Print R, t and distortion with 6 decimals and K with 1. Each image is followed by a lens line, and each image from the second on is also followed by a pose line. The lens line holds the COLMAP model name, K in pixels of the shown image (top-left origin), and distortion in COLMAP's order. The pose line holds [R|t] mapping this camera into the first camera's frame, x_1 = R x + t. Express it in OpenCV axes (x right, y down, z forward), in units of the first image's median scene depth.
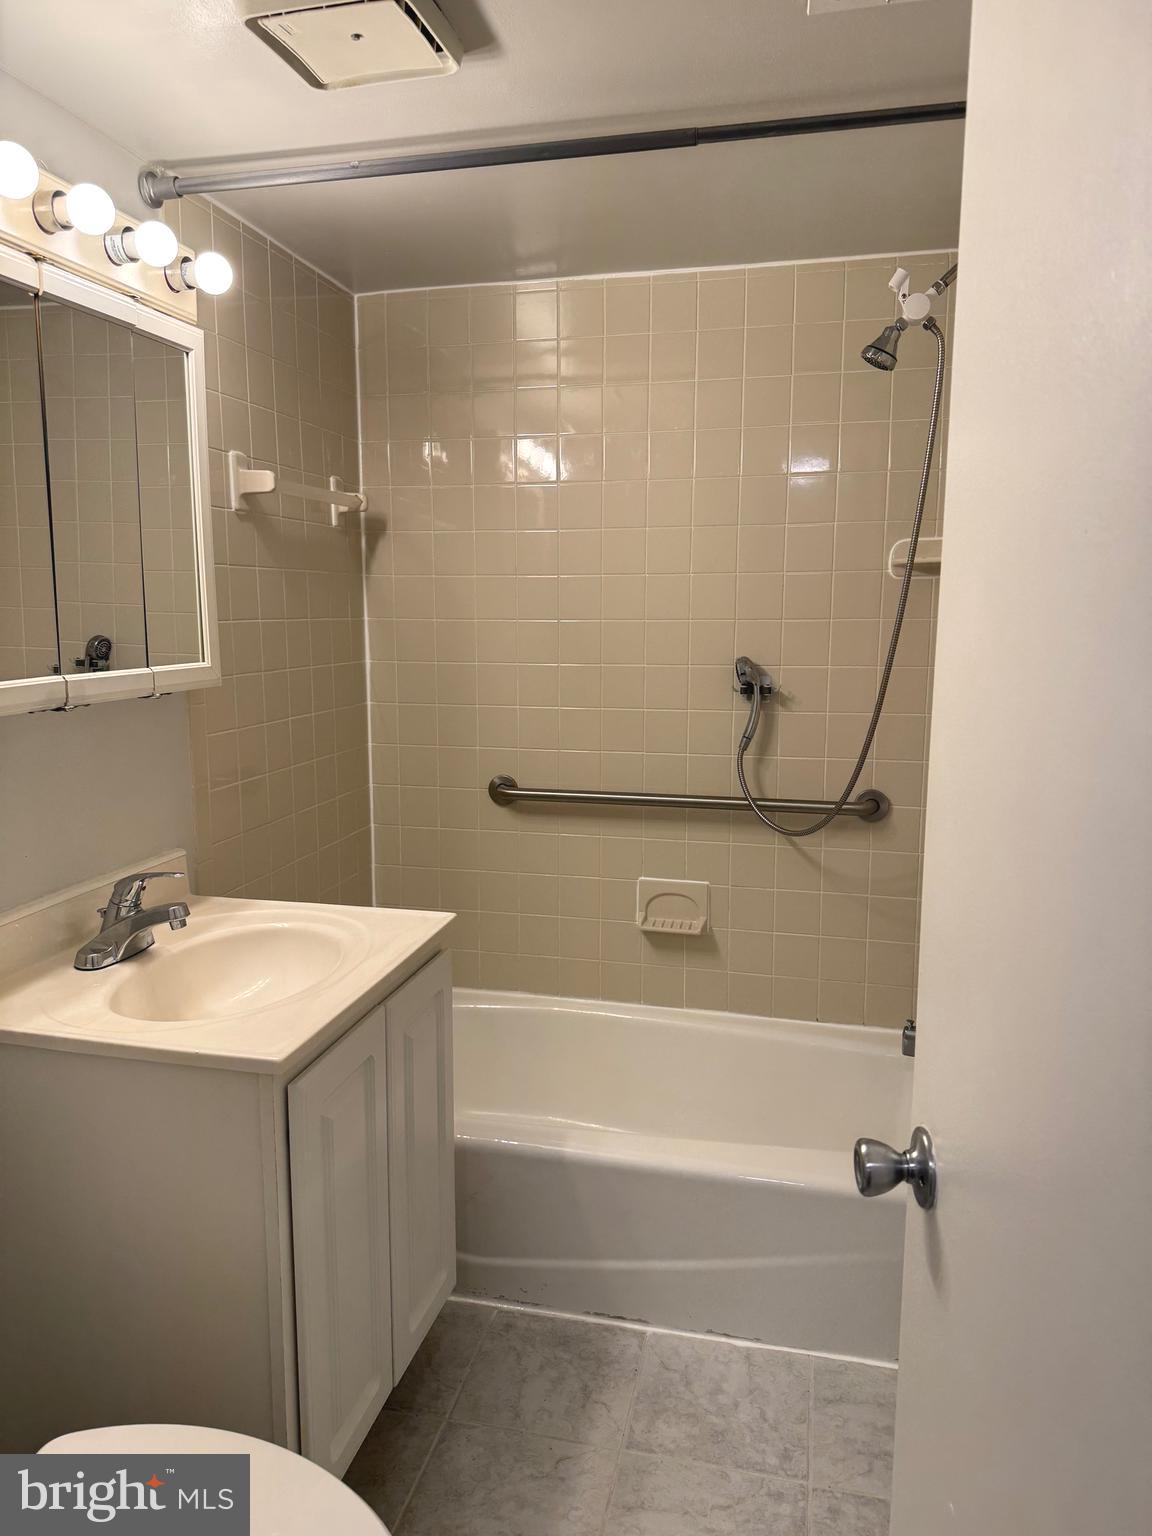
lens RADIAL K [[1072.4, 0, 575.2], [0, 1072.4, 763.6], [0, 0, 1]] dist [0.057065, -0.057916]
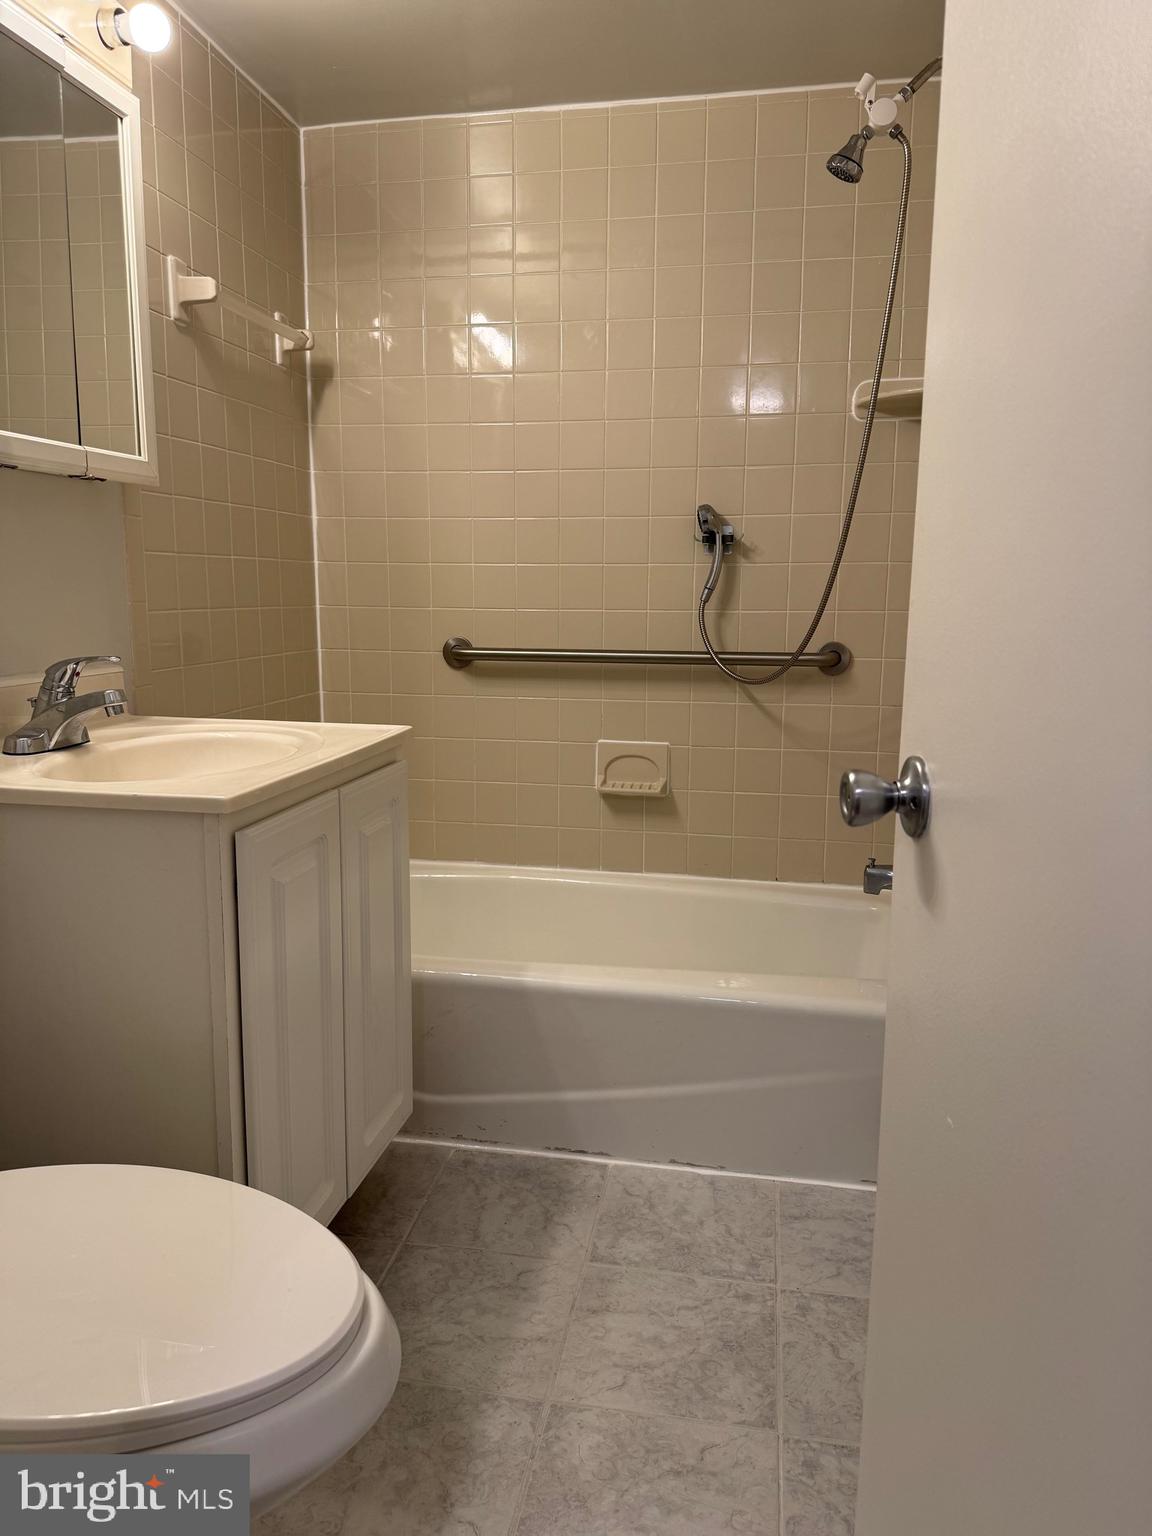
lens RADIAL K [[1072.4, 0, 574.1], [0, 1072.4, 763.5], [0, 0, 1]] dist [0.057065, -0.057916]
pose [[0.998931, -0.002176, 0.046172, -0.009264], [0.001904, 0.999981, 0.005942, 0.155914], [-0.046184, -0.005848, 0.998916, 0.032279]]
